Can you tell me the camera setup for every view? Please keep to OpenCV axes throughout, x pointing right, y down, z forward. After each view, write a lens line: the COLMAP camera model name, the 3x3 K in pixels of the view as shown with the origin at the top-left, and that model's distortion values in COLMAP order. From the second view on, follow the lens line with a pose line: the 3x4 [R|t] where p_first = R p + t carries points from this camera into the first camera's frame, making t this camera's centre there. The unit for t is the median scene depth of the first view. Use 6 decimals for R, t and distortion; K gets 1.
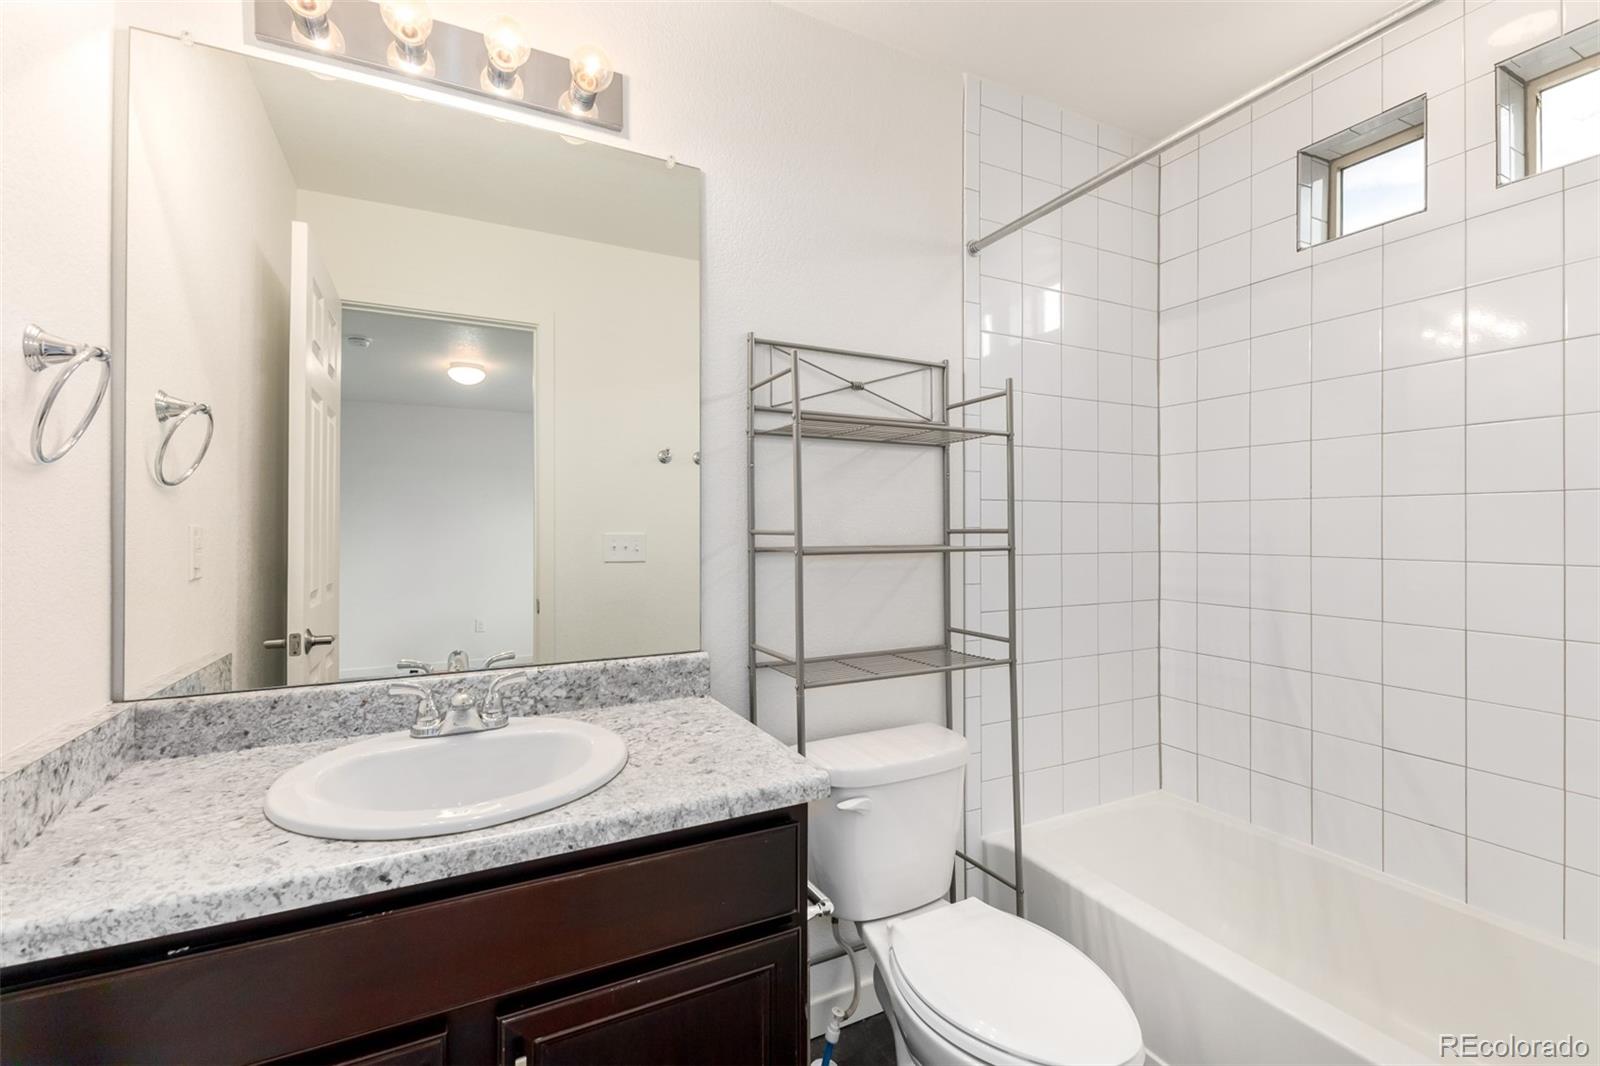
lens RADIAL K [[689.4, 0, 795.8], [0, 689.4, 527.1], [0, 0, 1]] dist [0.009637, -0.000577]
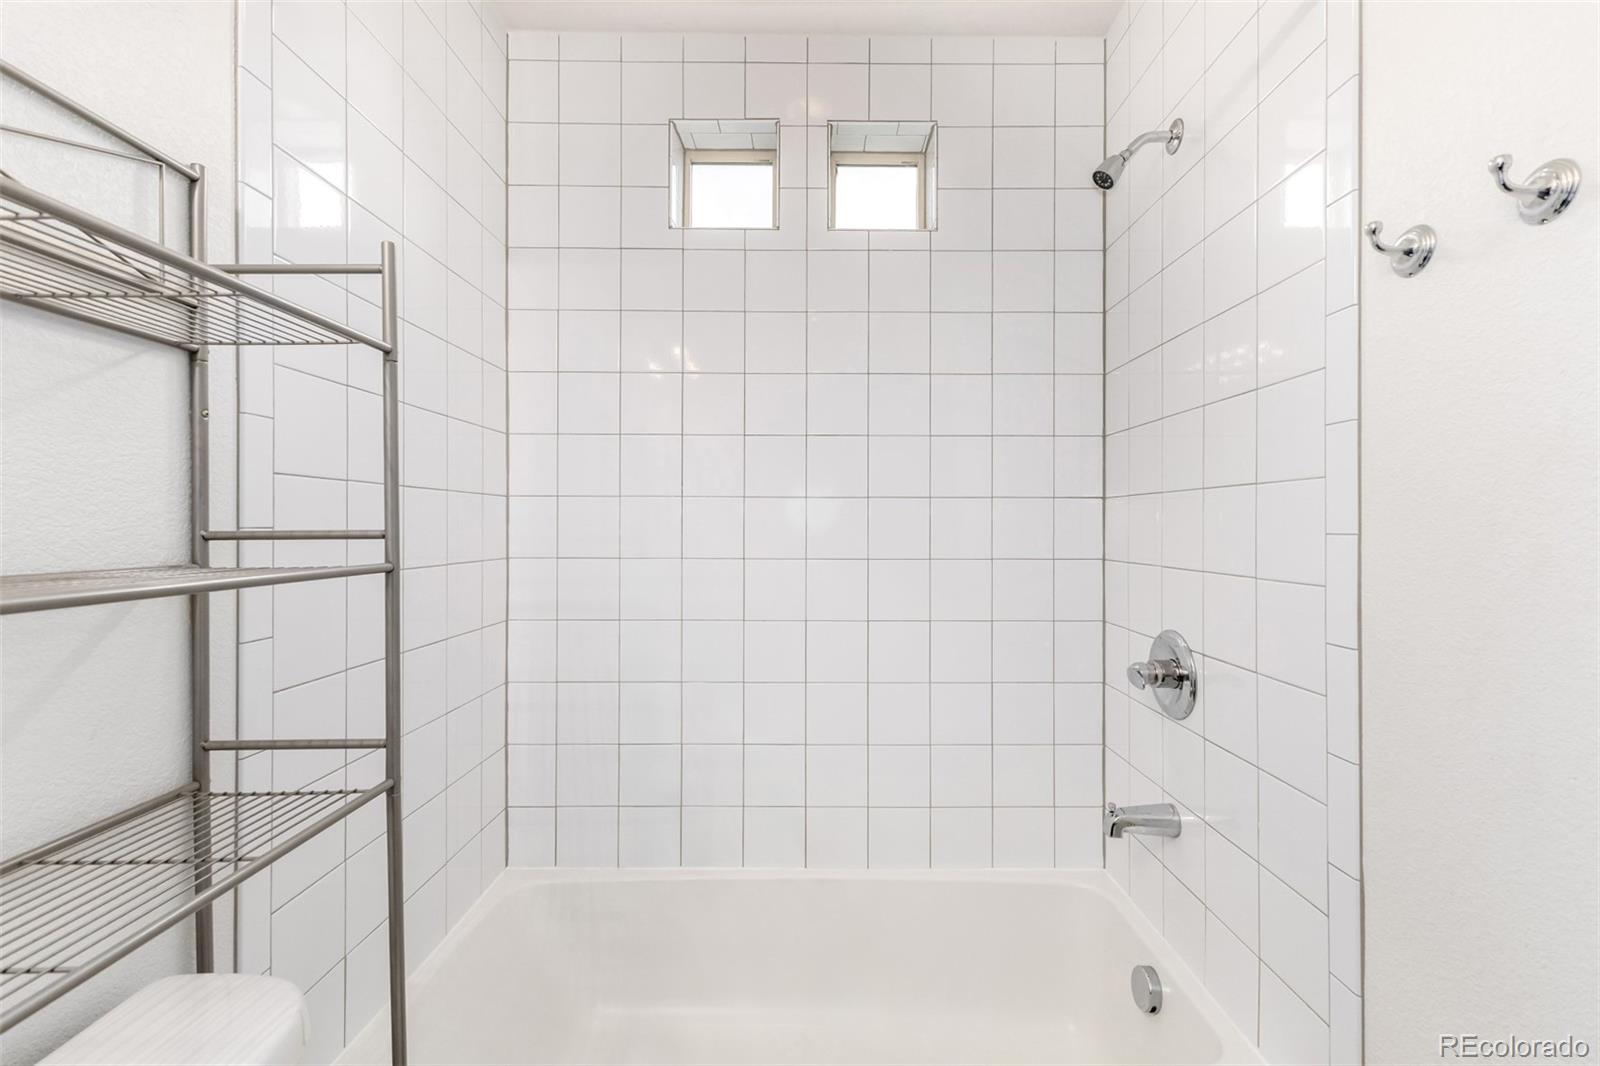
lens RADIAL K [[688.3, 0, 806.0], [0, 688.3, 521.2], [0, 0, 1]] dist [0.002380, 0.000069]
pose [[0.444632, 0.007268, 0.895684, -0.014607], [-0.002292, 0.999973, -0.006977, -0.001503], [-0.895711, 0.001049, 0.444636, 0.431254]]
